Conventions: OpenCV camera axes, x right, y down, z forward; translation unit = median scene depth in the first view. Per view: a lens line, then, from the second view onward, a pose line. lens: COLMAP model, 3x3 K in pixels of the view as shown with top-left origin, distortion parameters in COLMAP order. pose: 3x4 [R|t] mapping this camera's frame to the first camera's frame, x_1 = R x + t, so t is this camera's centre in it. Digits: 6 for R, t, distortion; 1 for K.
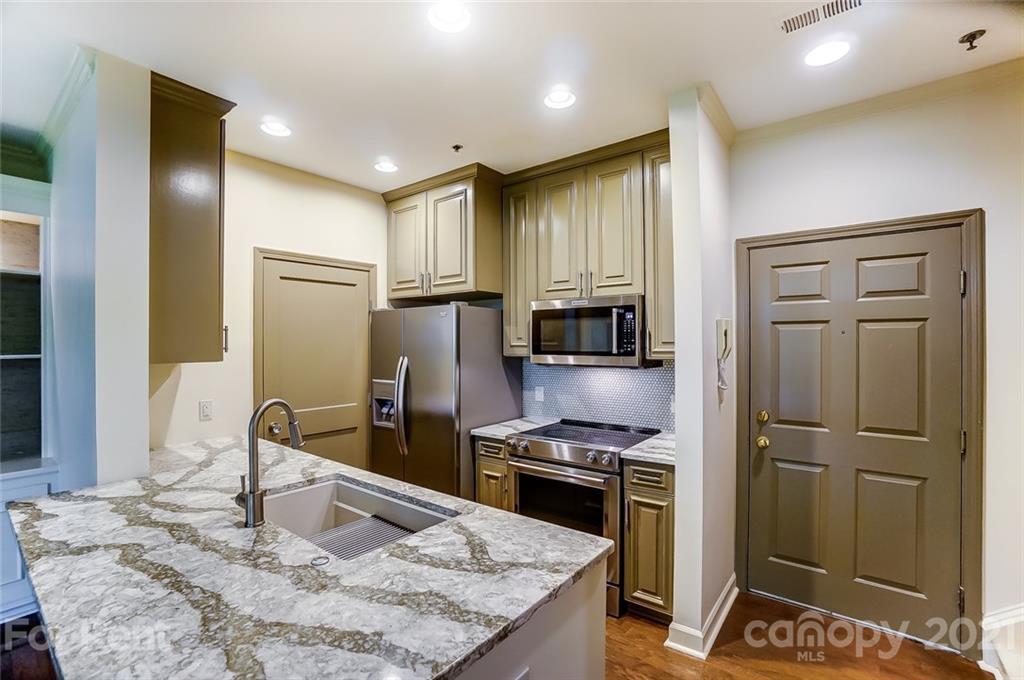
lens RADIAL K [[455.3, 0, 507.9], [0, 455.3, 339.3], [0, 0, 1]] dist [-0.048465, 0.011787]
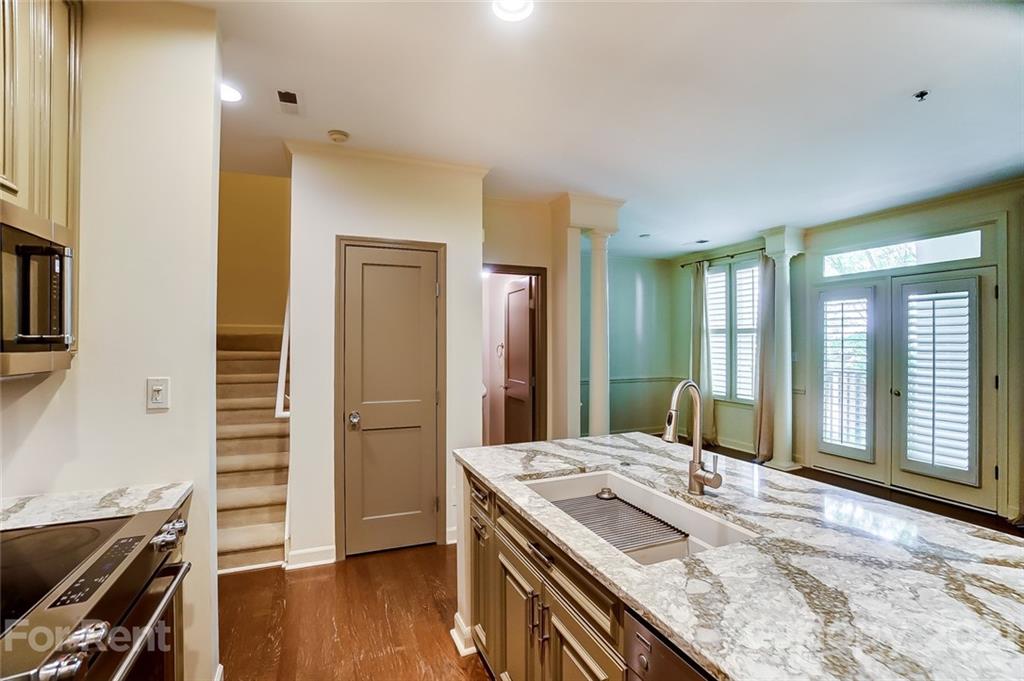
lens RADIAL K [[455.3, 0, 506.7], [0, 455.3, 337.3], [0, 0, 1]] dist [-0.048465, 0.011787]
pose [[-0.867955, 0.011379, 0.496513, -0.443054], [-0.000317, 0.999725, -0.023465, 0.041096], [-0.496643, -0.020524, -0.867712, 1.350790]]
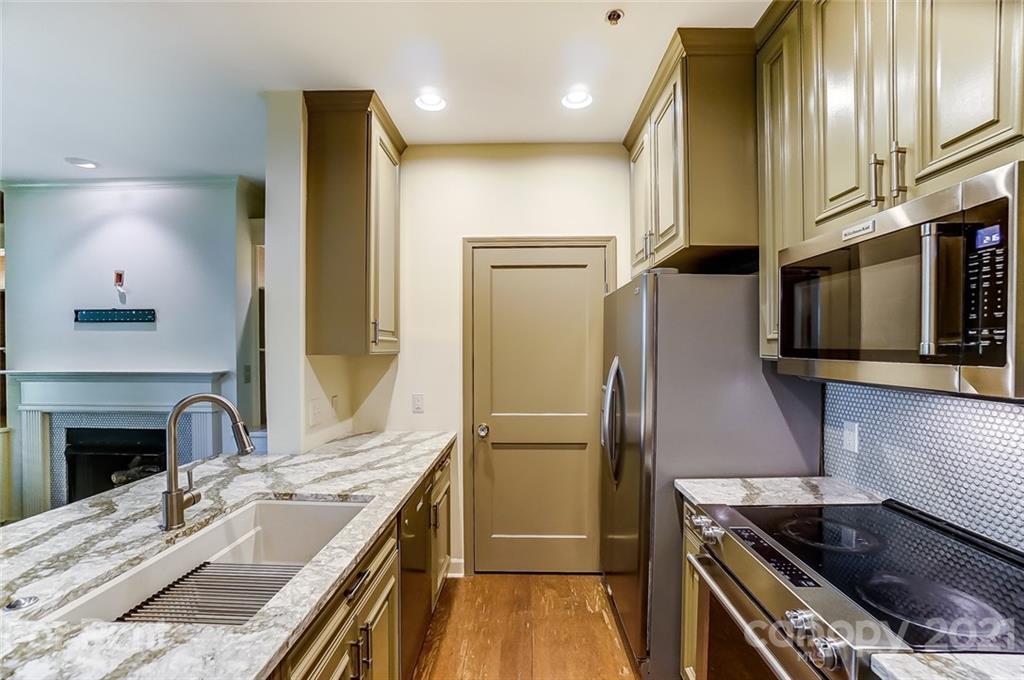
lens RADIAL K [[455.3, 0, 519.4], [0, 455.3, 352.5], [0, 0, 1]] dist [-0.048465, 0.011787]
pose [[0.603840, 0.014241, -0.796979, 0.361643], [0.004243, 0.999769, 0.021079, 0.023908], [0.797095, -0.016110, 0.603640, 0.638554]]
